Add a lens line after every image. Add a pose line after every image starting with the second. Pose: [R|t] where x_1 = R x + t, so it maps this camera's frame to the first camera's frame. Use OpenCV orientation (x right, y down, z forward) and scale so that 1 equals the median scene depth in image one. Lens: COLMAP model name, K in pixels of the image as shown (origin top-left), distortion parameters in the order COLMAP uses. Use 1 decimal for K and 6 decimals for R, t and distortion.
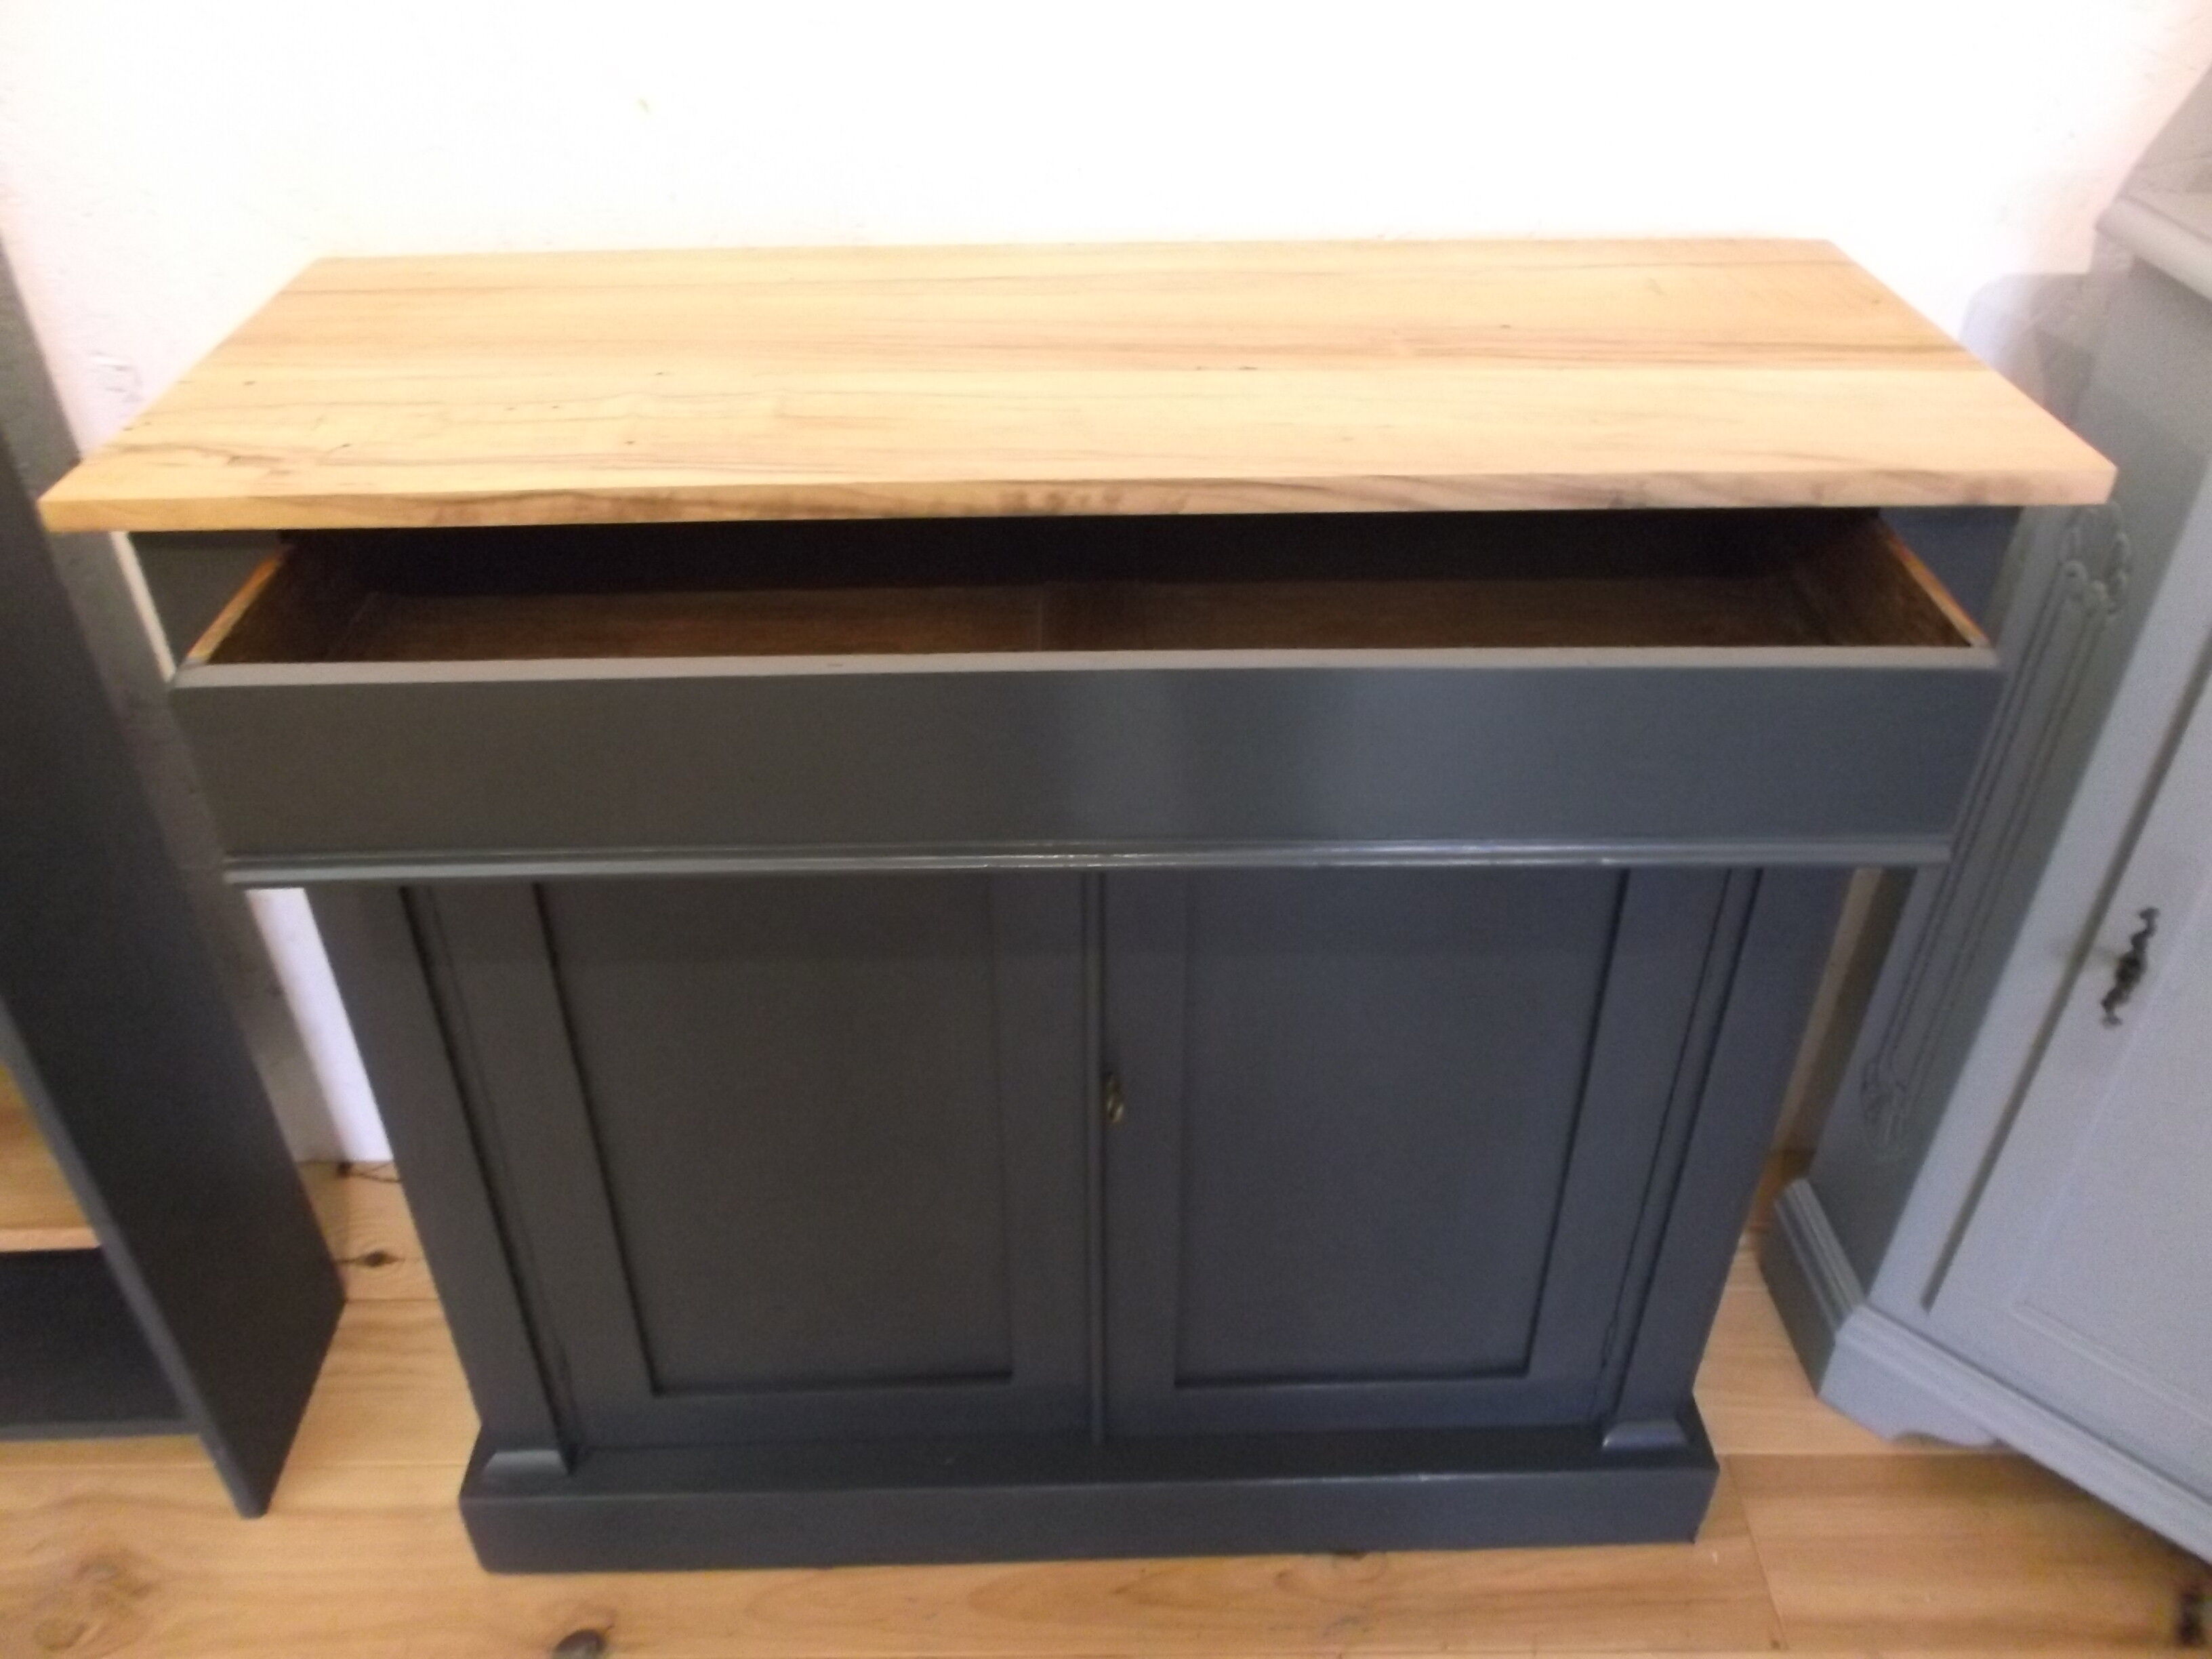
lens RADIAL K [[1729.5, 0, 1106.0], [0, 1729.5, 829.5], [0, 0, 1]] dist [-0.028154, -0.001265]
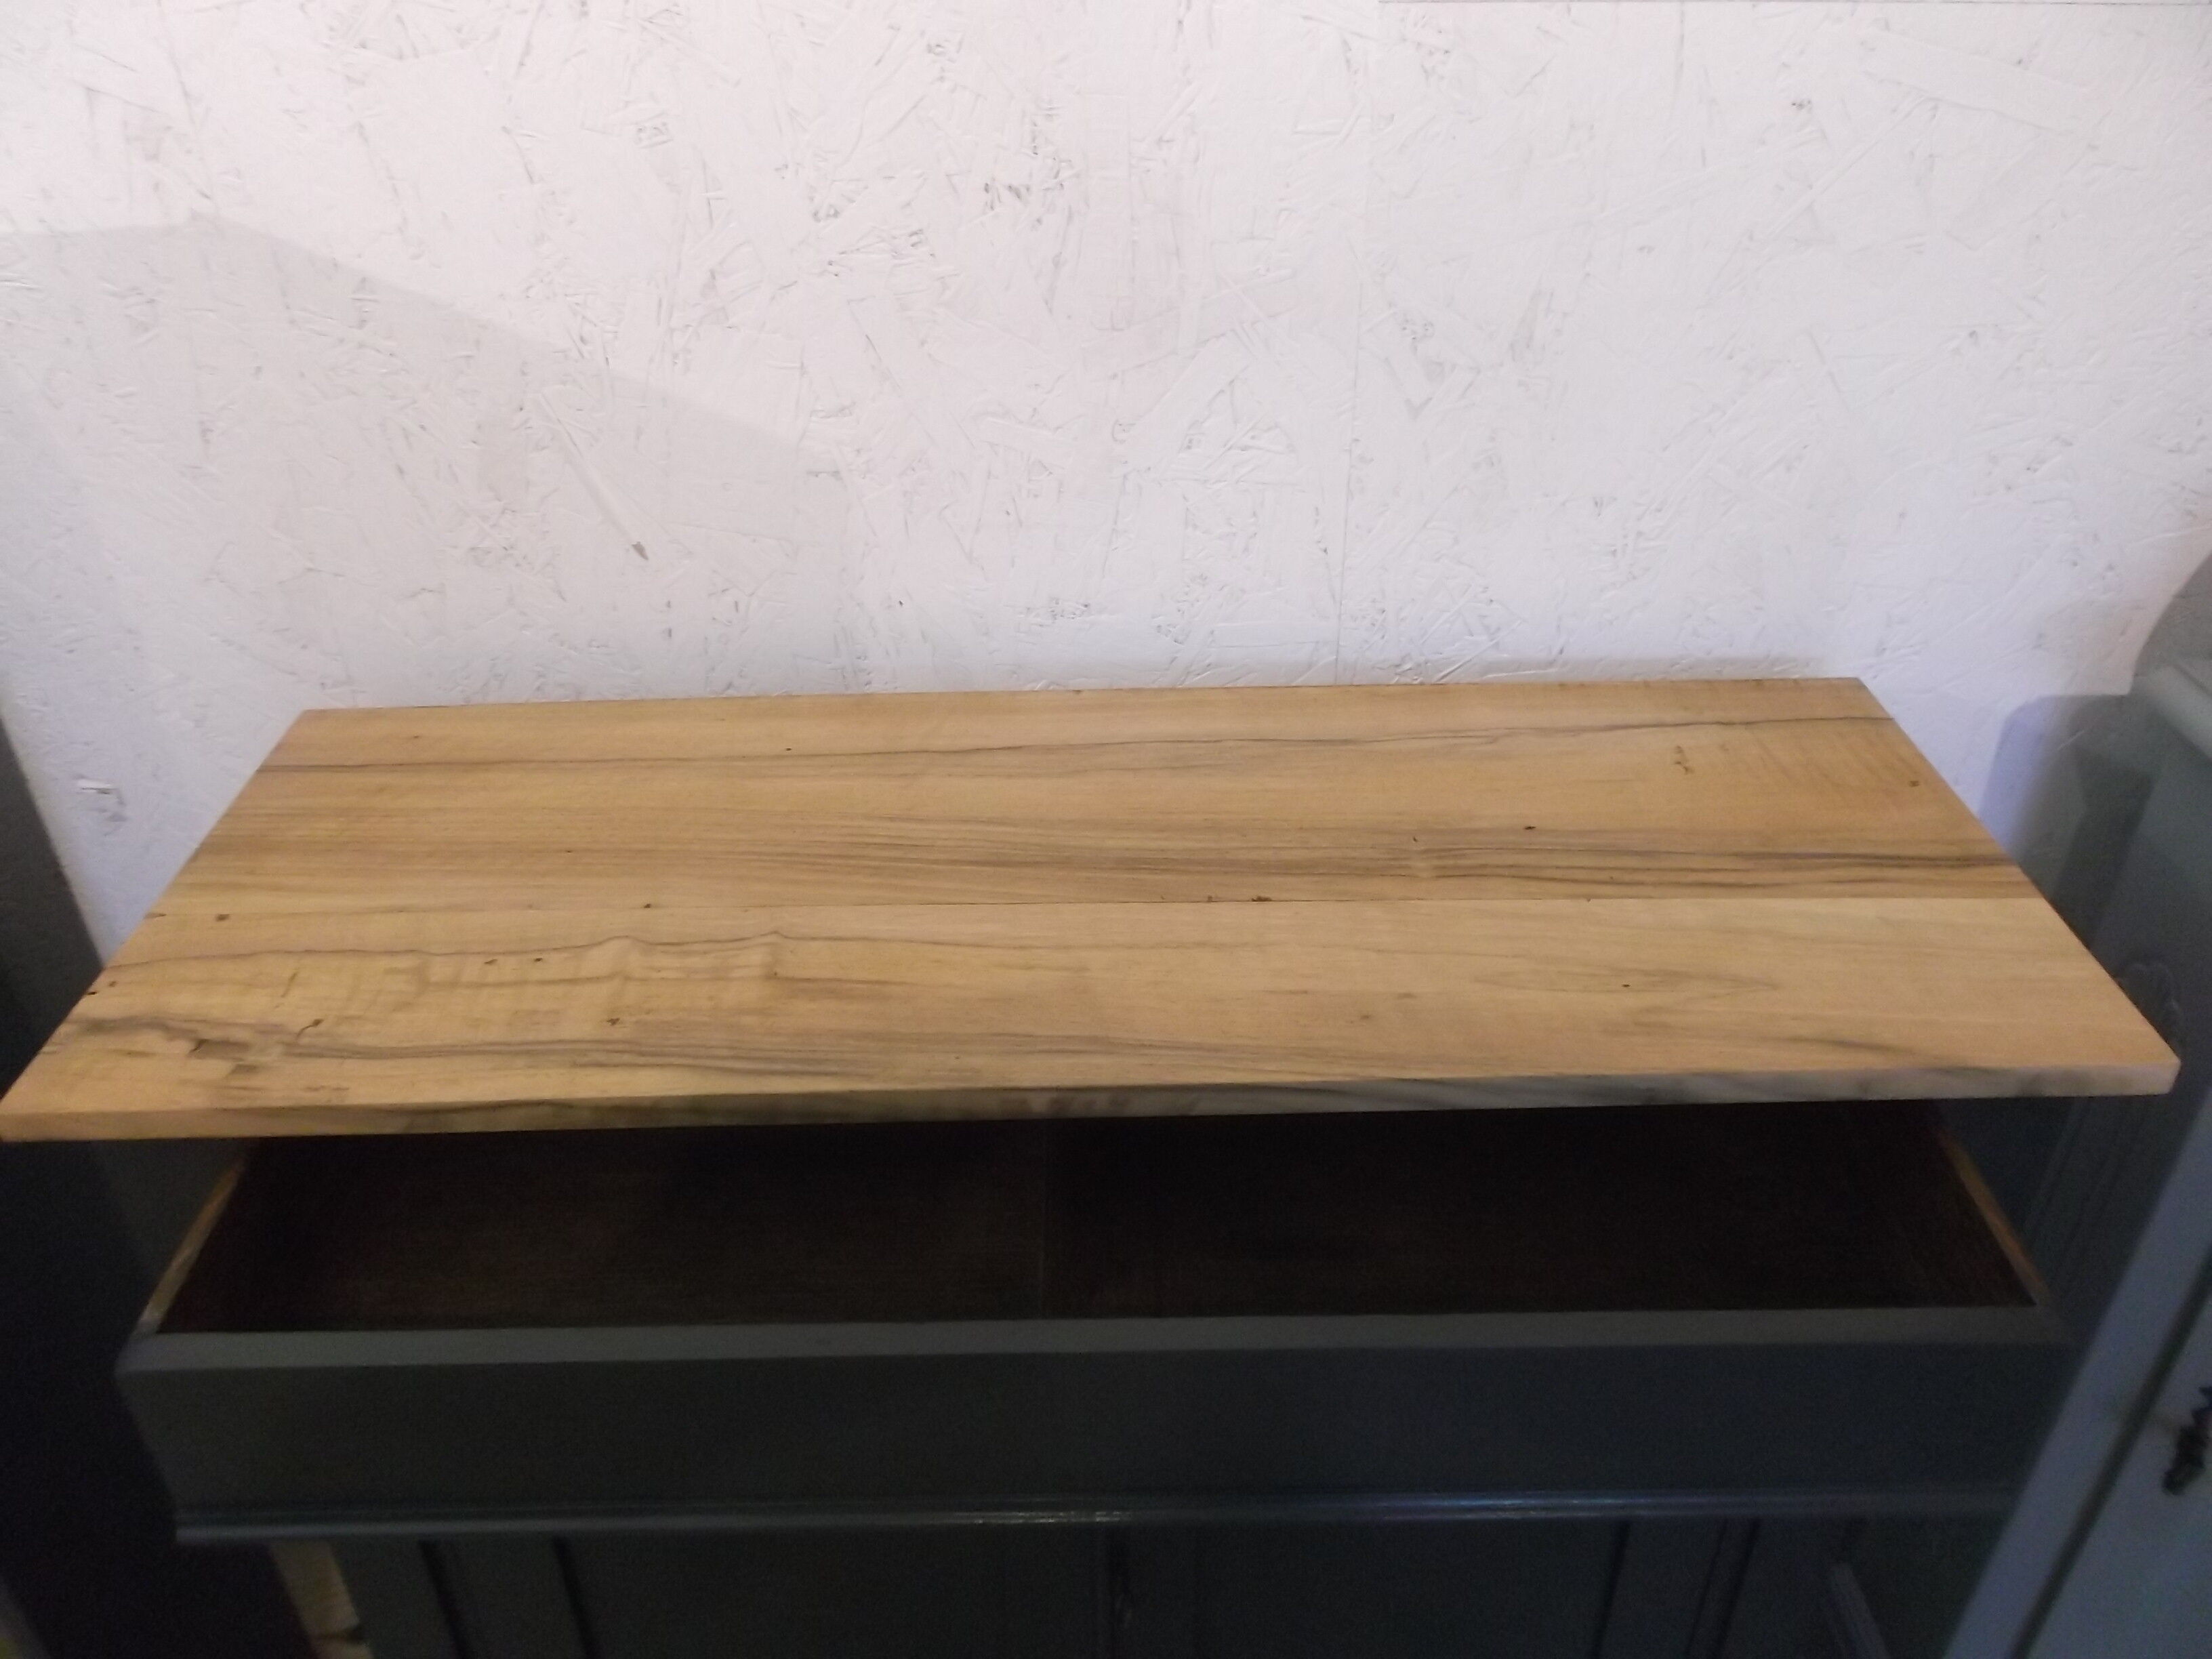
lens RADIAL K [[1729.5, 0, 1106.0], [0, 1729.5, 829.5], [0, 0, 1]] dist [-0.028154, -0.001265]
pose [[0.999967, -0.002371, -0.007726, 0.003080], [0.001974, 0.998700, -0.050937, -0.212871], [0.007836, 0.050920, 0.998672, 0.032781]]
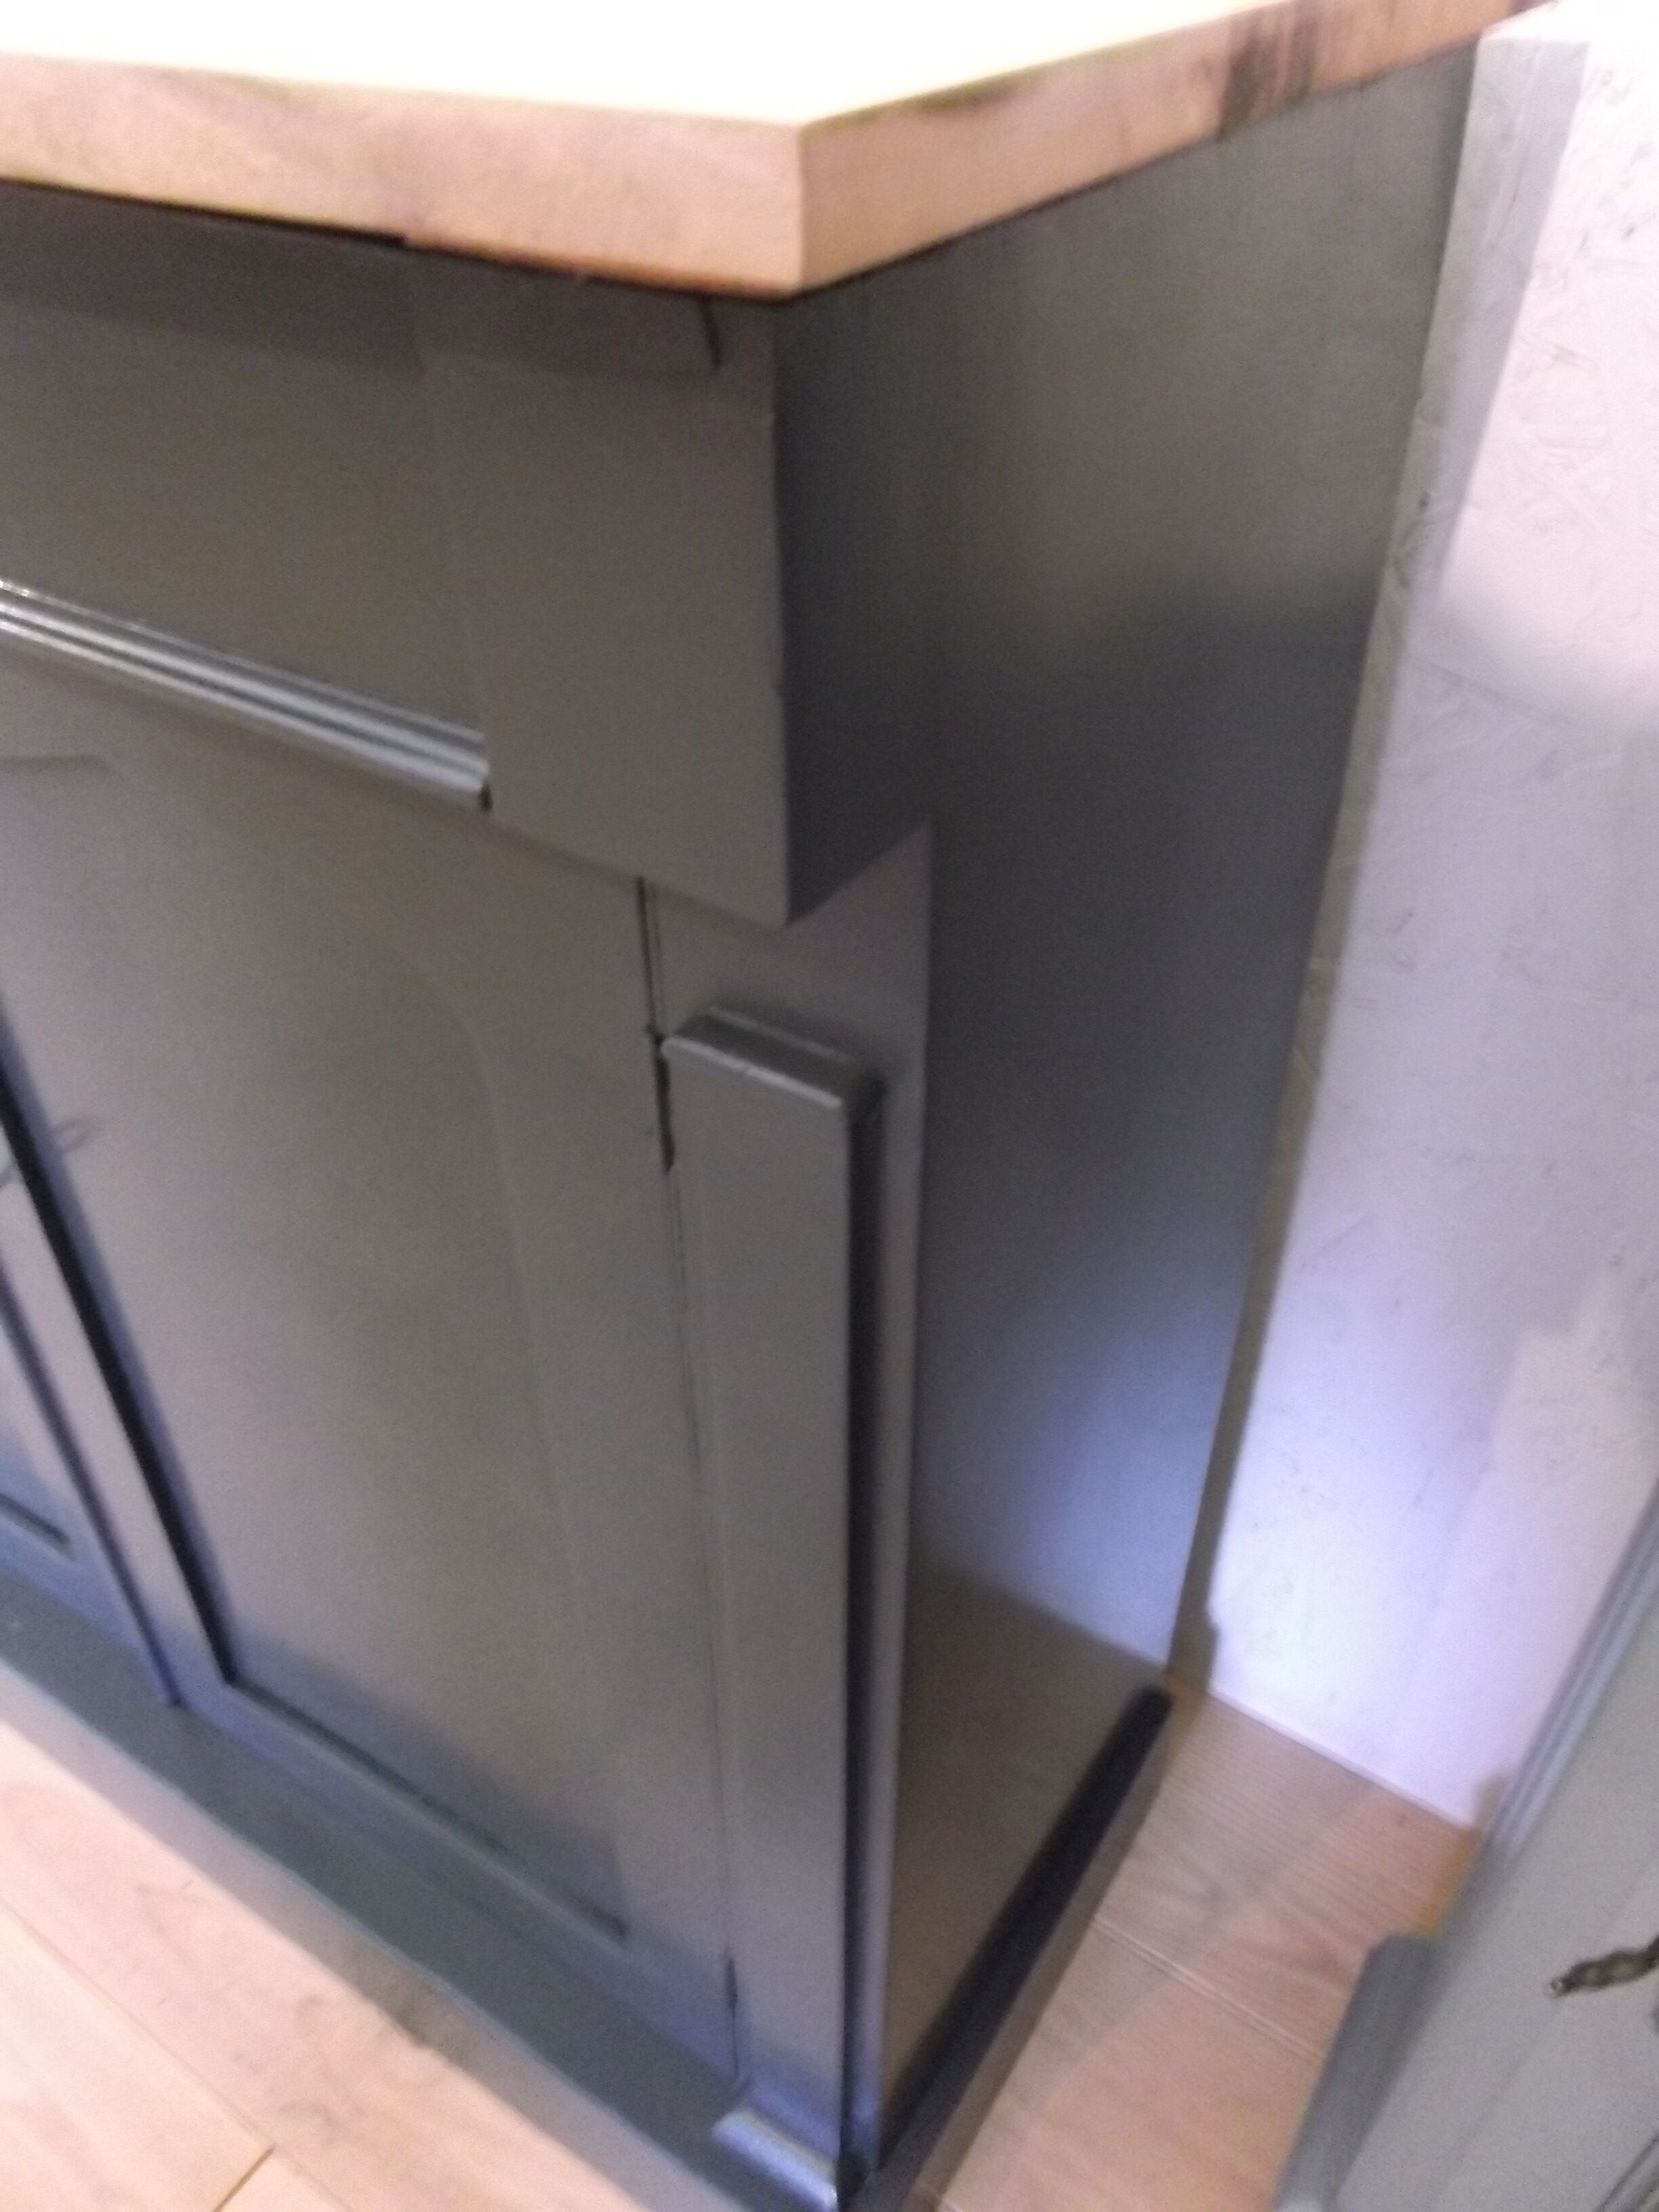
lens RADIAL K [[1729.5, 0, 829.5], [0, 1729.5, 1106.0], [0, 0, 1]] dist [-0.028154, -0.001265]
pose [[0.824078, 0.350681, -0.444879, 0.555823], [-0.326001, 0.935850, 0.133822, -0.081462], [0.463269, 0.034752, 0.885536, 0.572976]]
